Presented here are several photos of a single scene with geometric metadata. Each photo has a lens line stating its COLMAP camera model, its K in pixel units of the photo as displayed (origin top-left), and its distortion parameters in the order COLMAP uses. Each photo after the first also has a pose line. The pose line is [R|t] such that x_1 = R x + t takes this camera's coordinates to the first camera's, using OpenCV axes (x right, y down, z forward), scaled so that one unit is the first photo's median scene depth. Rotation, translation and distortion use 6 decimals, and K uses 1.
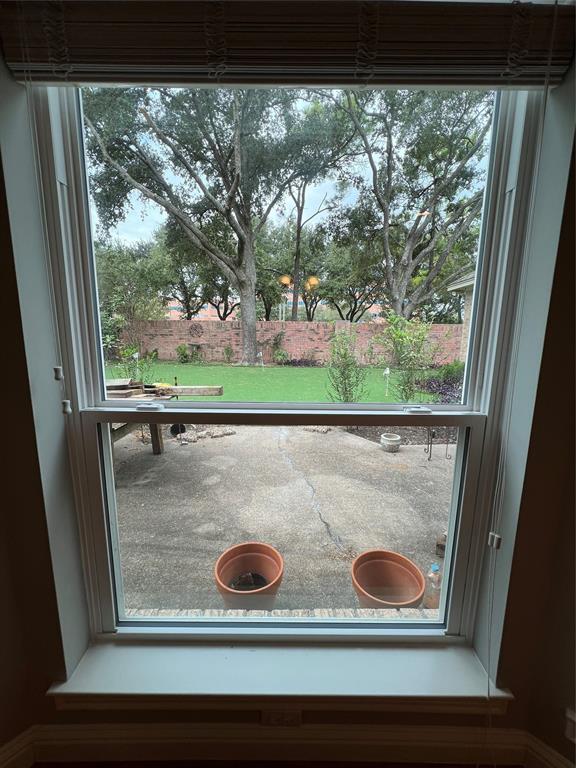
lens RADIAL K [[308.3, 0, 289.5], [0, 308.3, 384.2], [0, 0, 1]] dist [-0.000705, 0.000057]
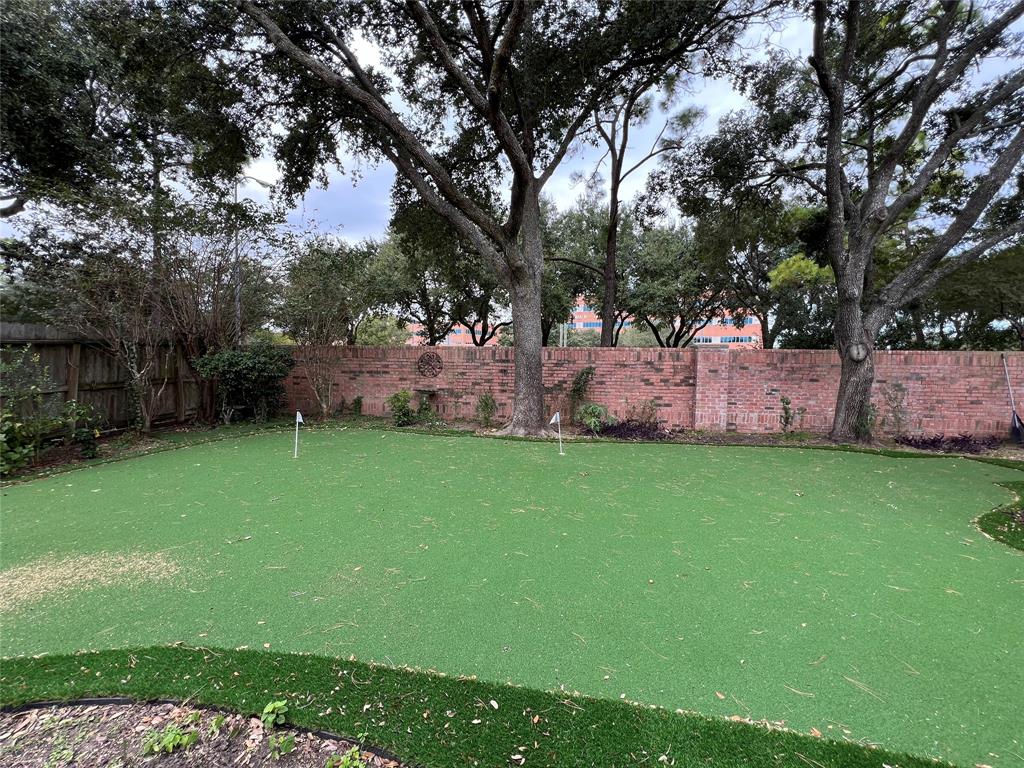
lens RADIAL K [[411.1, 0, 510.6], [0, 411.1, 383.1], [0, 0, 1]] dist [-0.000705, 0.000057]
pose [[0.990927, 0.005879, -0.134275, -0.036190], [-0.021909, 0.992746, -0.118217, -0.033921], [0.132606, 0.120086, 0.983867, 0.176999]]
